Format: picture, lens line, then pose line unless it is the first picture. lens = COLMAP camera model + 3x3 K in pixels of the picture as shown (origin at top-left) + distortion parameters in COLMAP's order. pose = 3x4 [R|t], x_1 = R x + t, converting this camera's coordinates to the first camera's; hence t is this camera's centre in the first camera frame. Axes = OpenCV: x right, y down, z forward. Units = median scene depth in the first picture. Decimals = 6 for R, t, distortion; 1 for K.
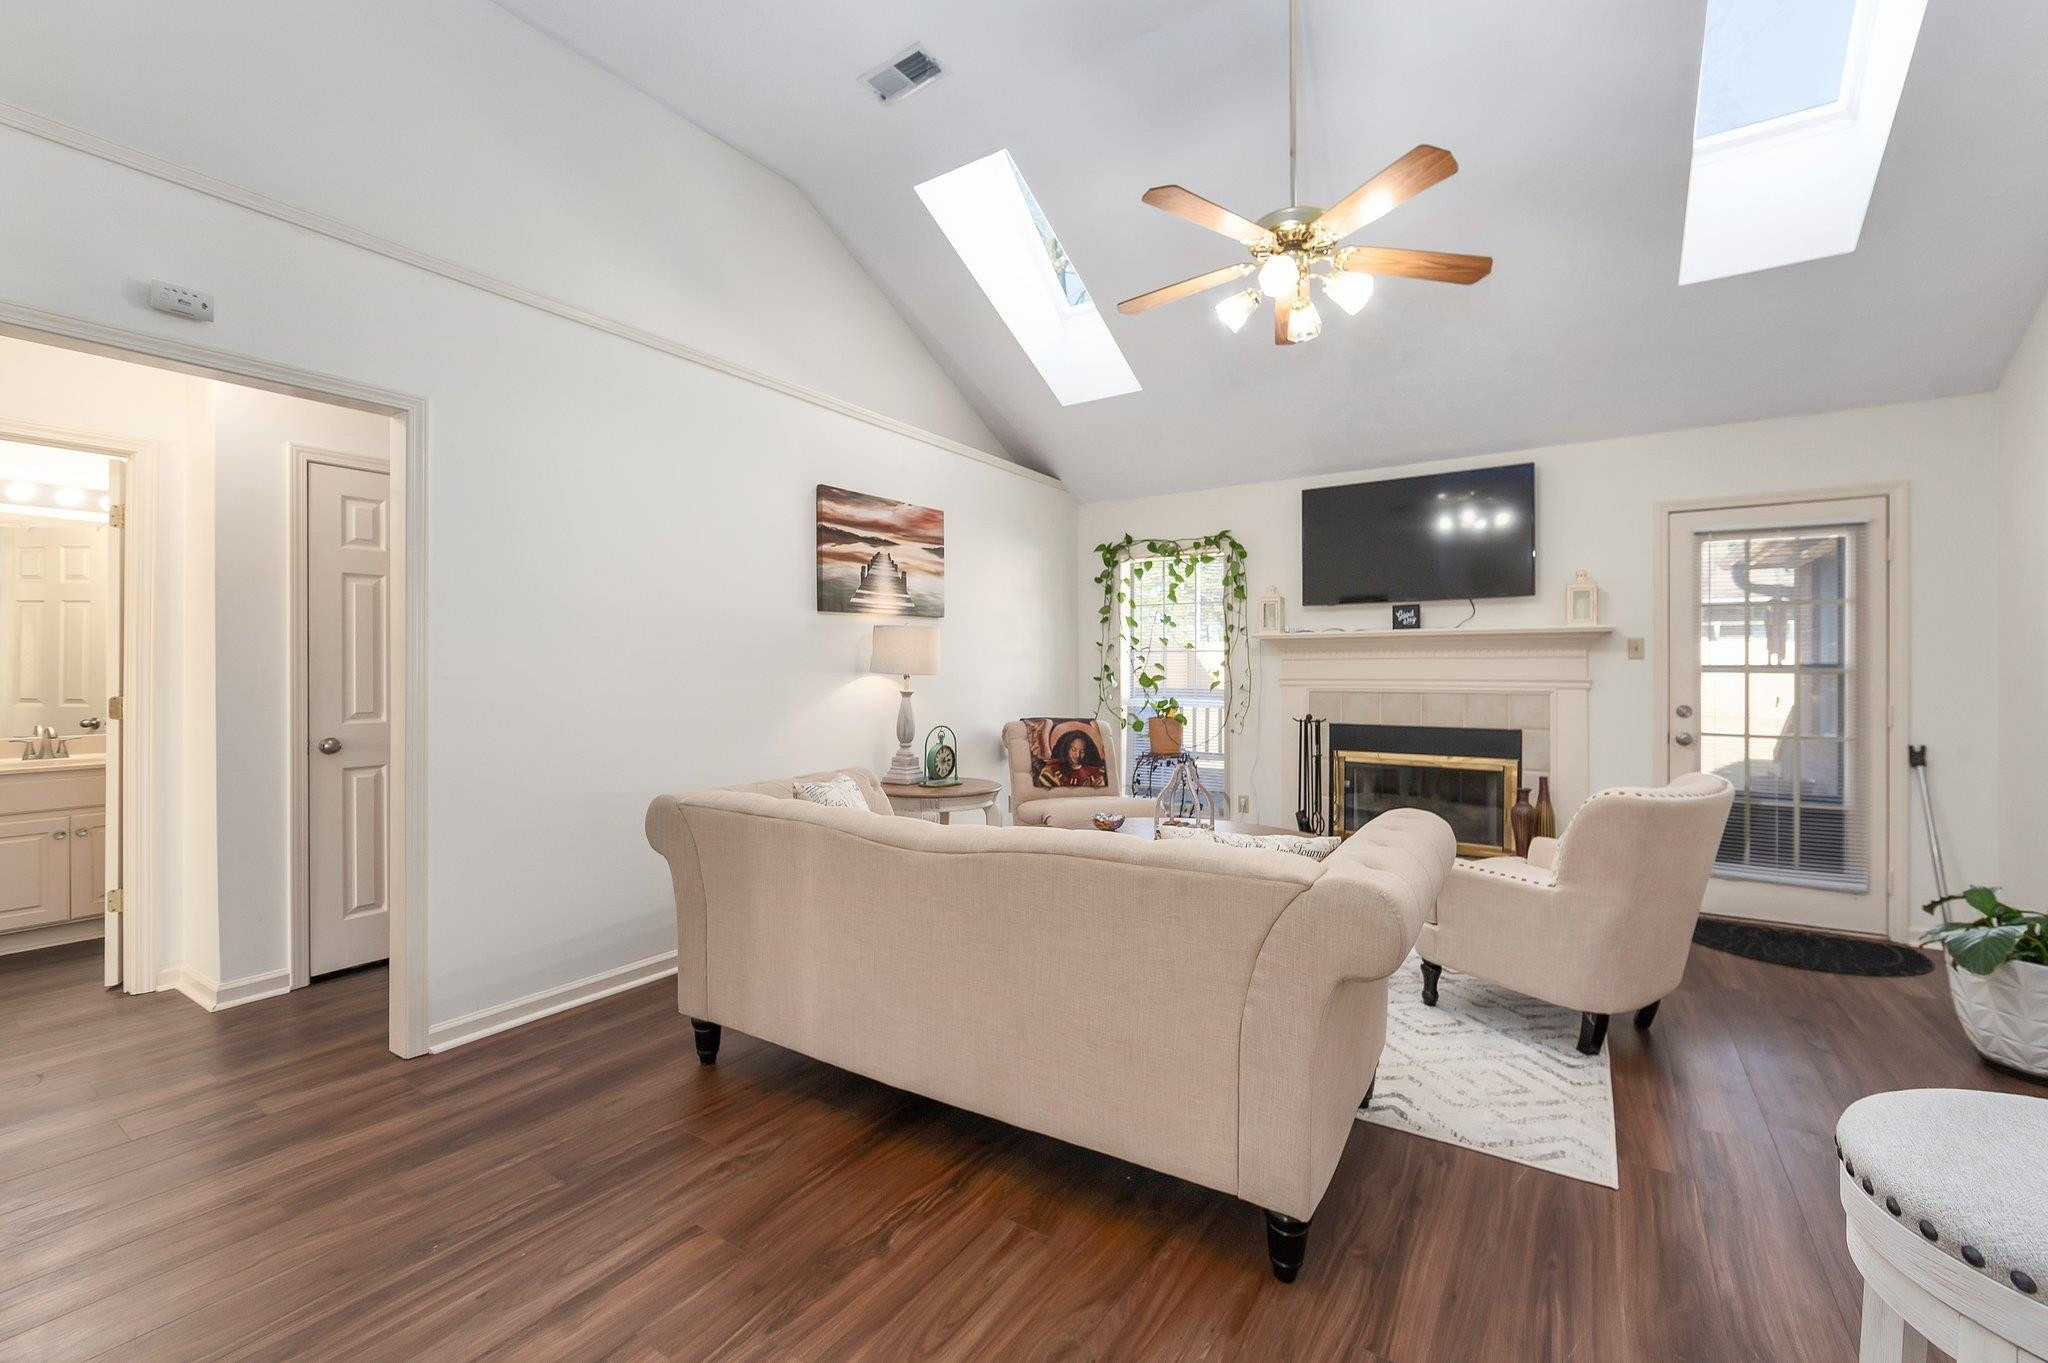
lens RADIAL K [[845.6, 0, 1060.6], [0, 845.6, 656.8], [0, 0, 1]] dist [0.000700, 0.000116]
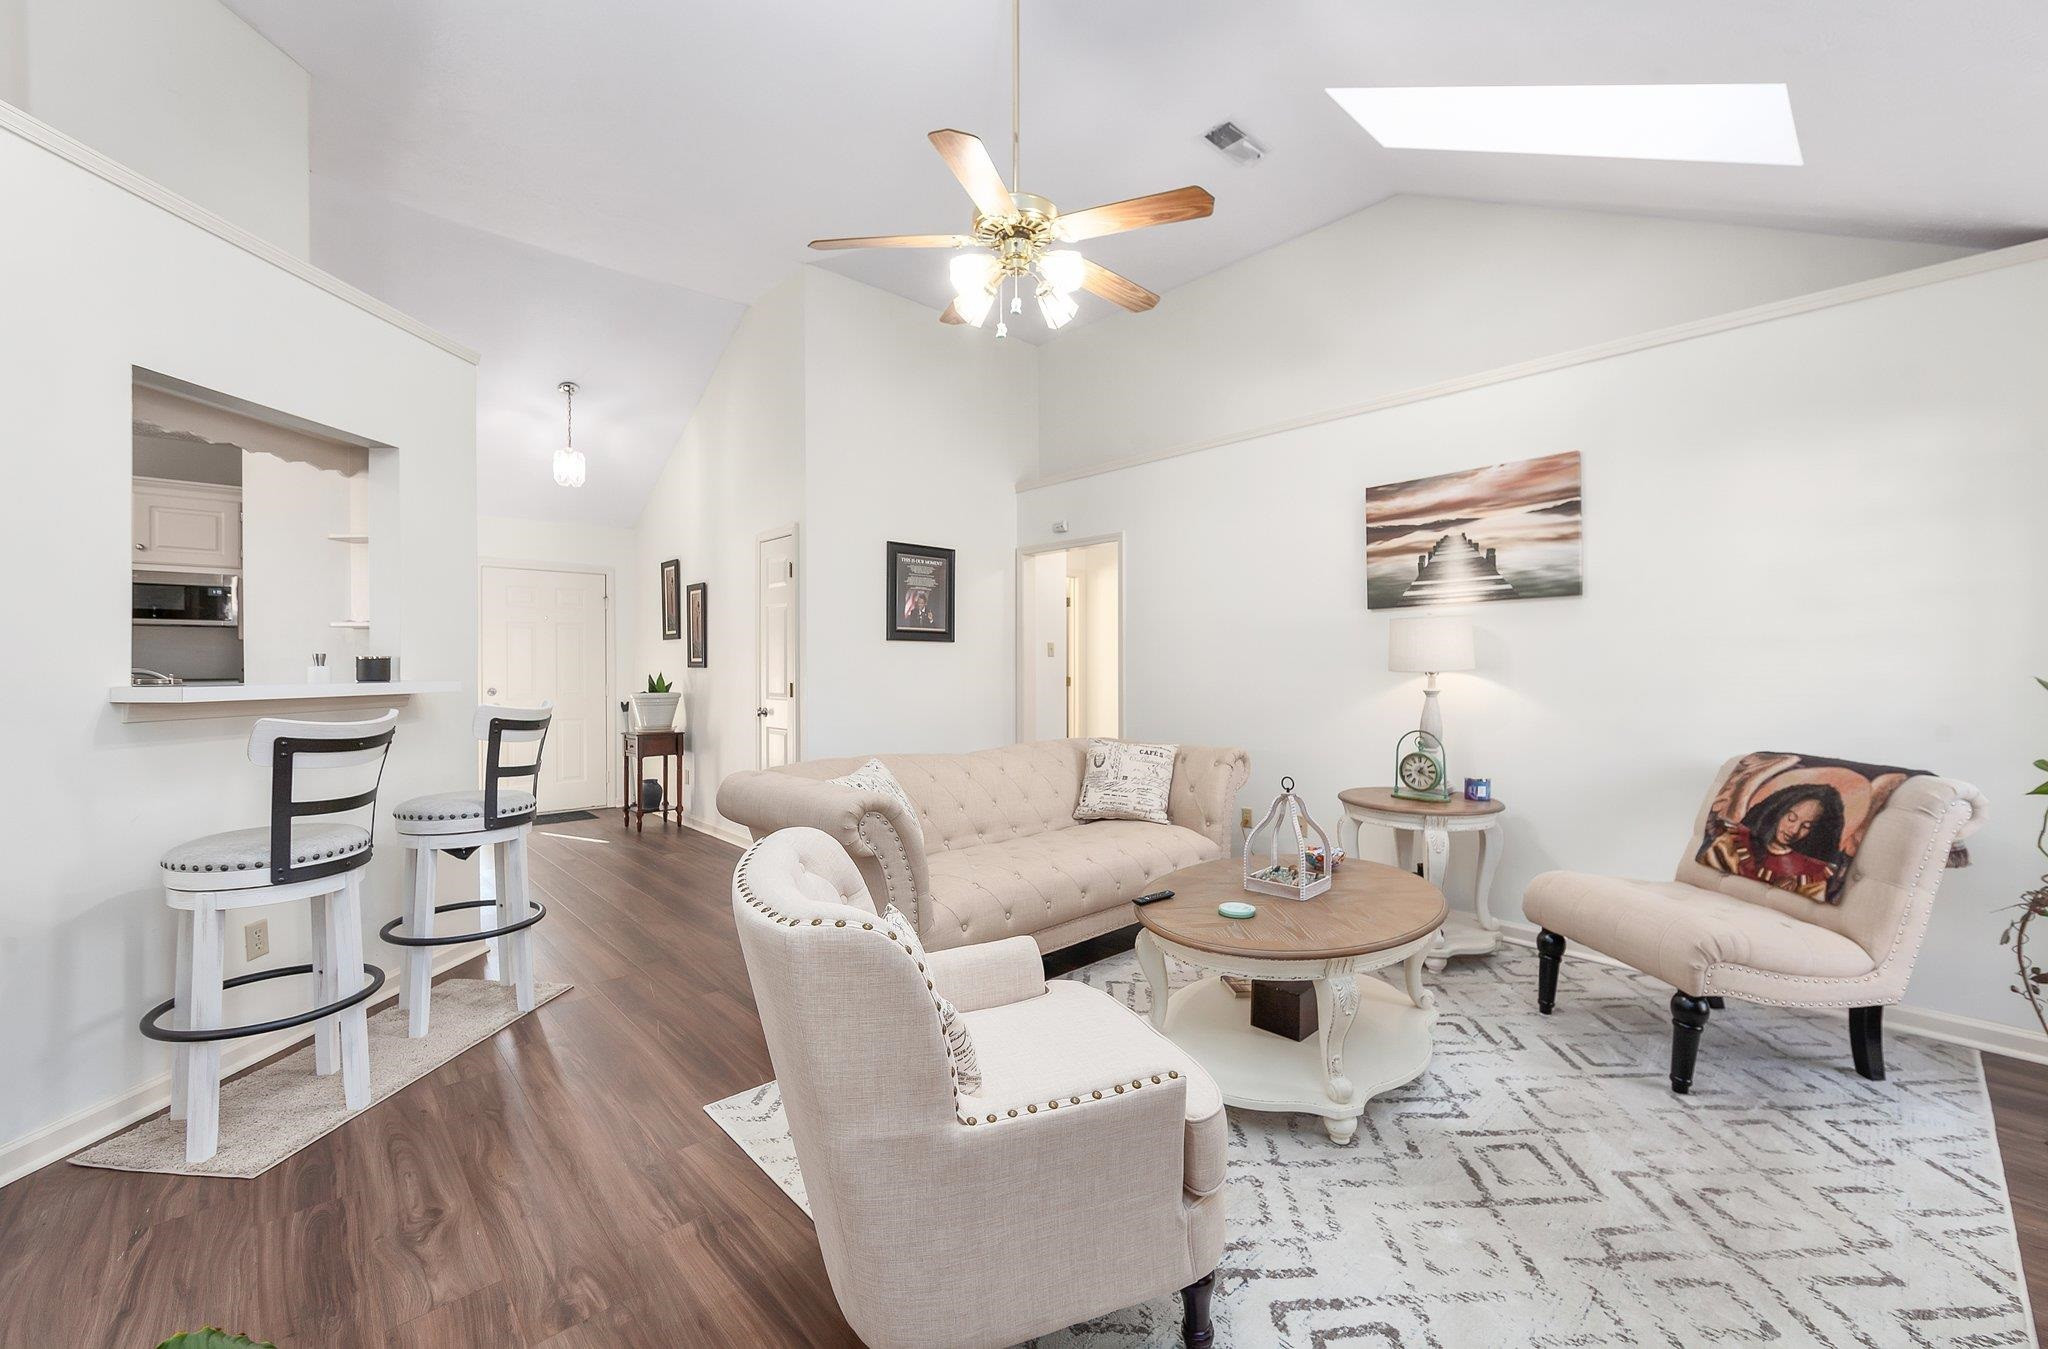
lens RADIAL K [[818.1, 0, 1024.0], [0, 818.1, 674.5], [0, 0, 1]] dist [-0.000853, -0.000040]
pose [[-0.260763, 0.013605, -0.965307, 0.698824], [0.017525, 0.999803, 0.009357, 0.007699], [0.965244, -0.014477, -0.260950, 0.744066]]
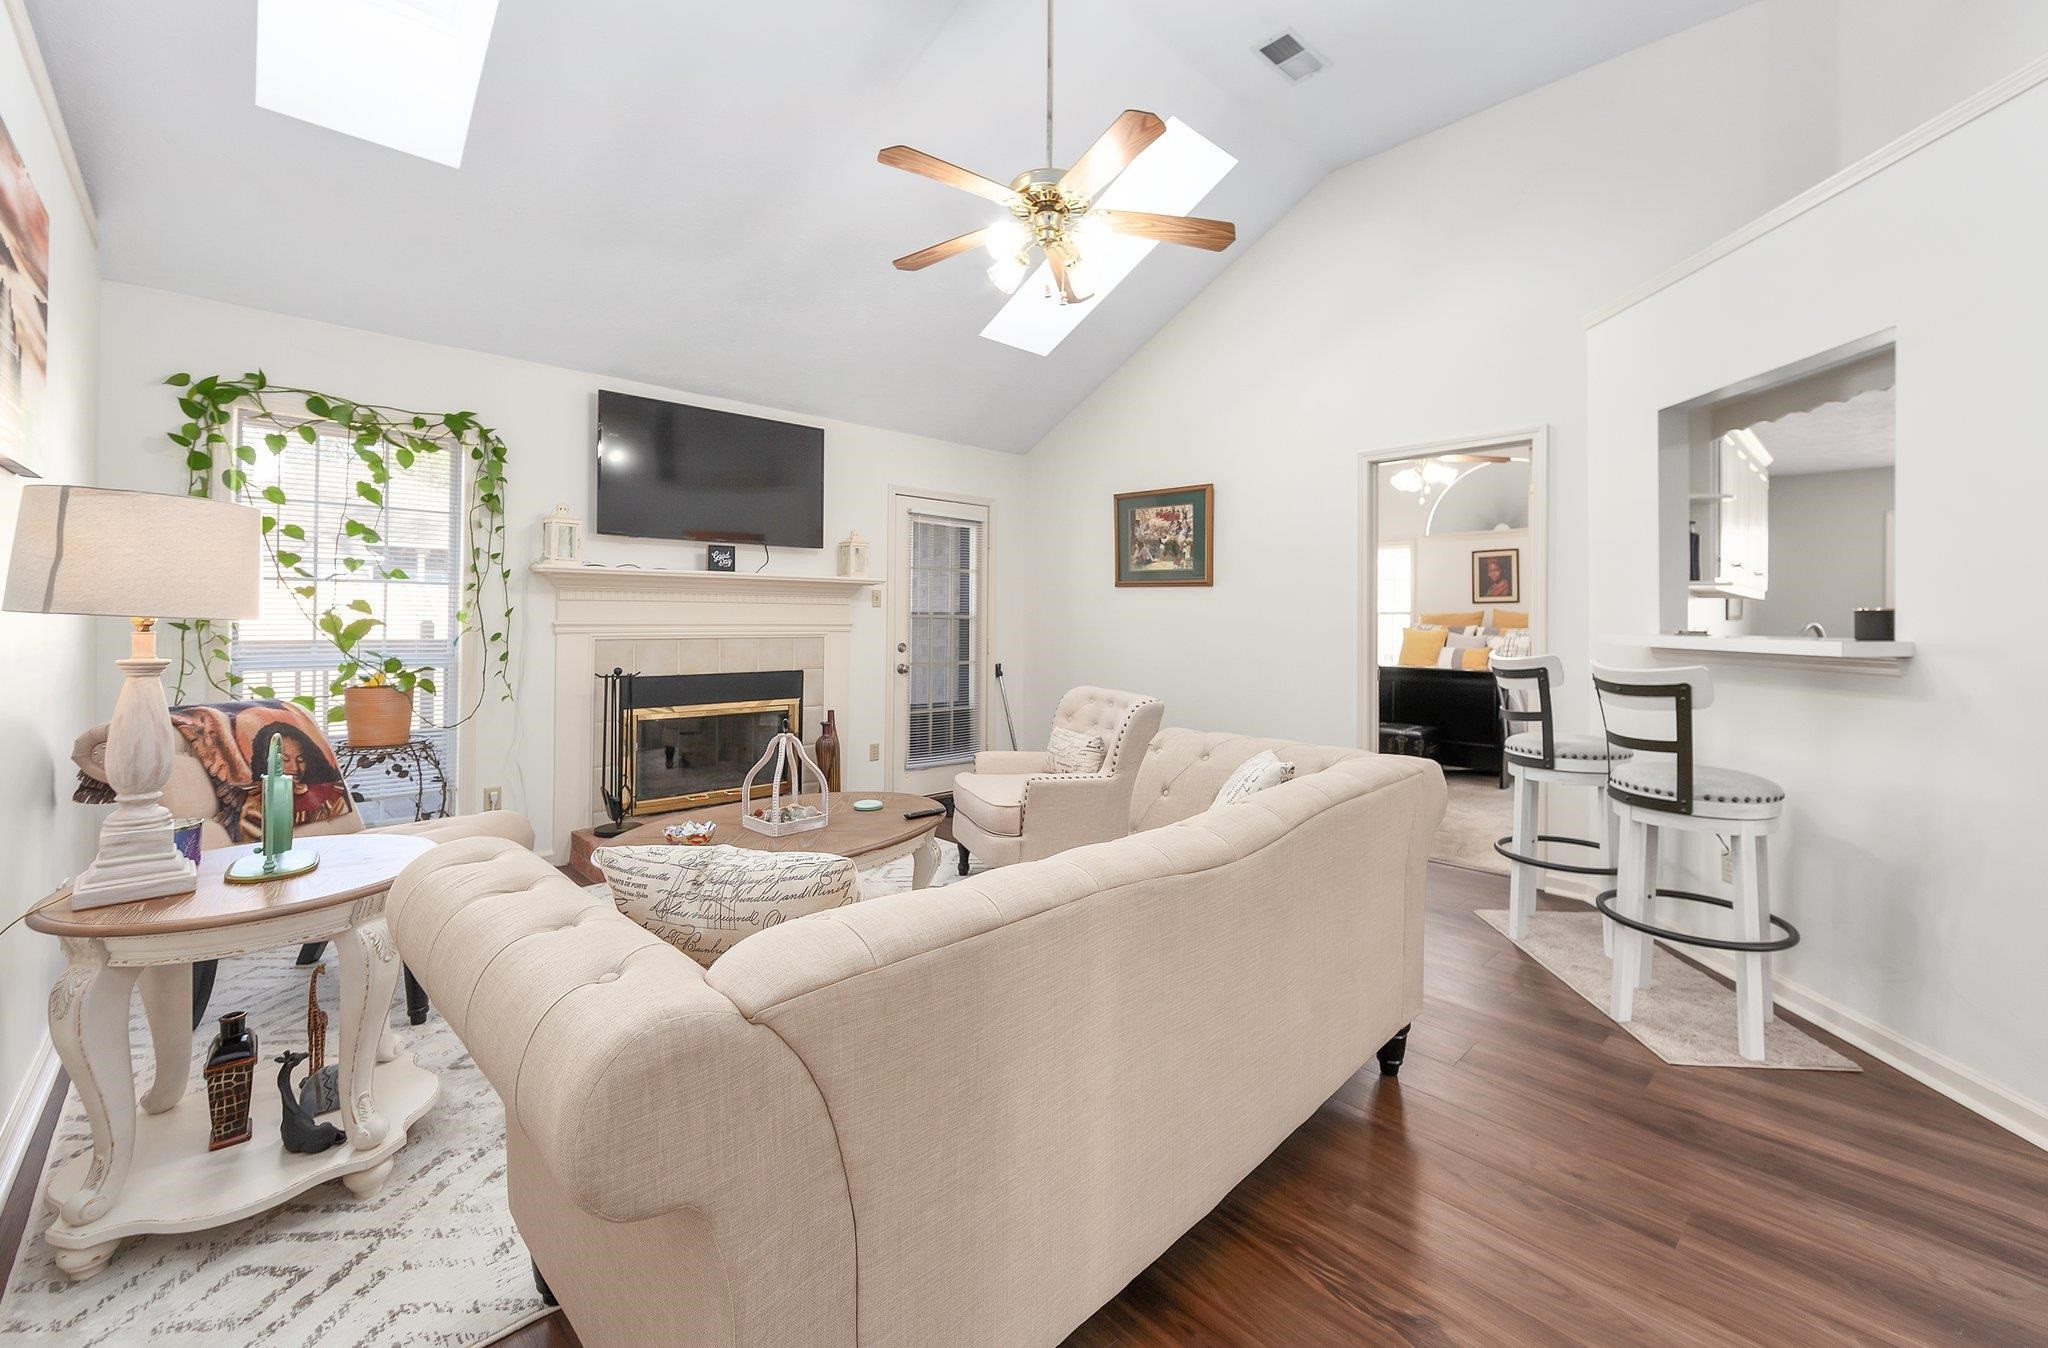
lens RADIAL K [[828.5, 0, 1025.9], [0, 828.5, 606.5], [0, 0, 1]] dist [-0.000408, 0.000010]
pose [[0.242803, 0.015786, 0.969947, -0.423408], [-0.022755, 0.999685, -0.010574, 0.009123], [-0.969809, -0.019504, 0.243085, 0.461822]]
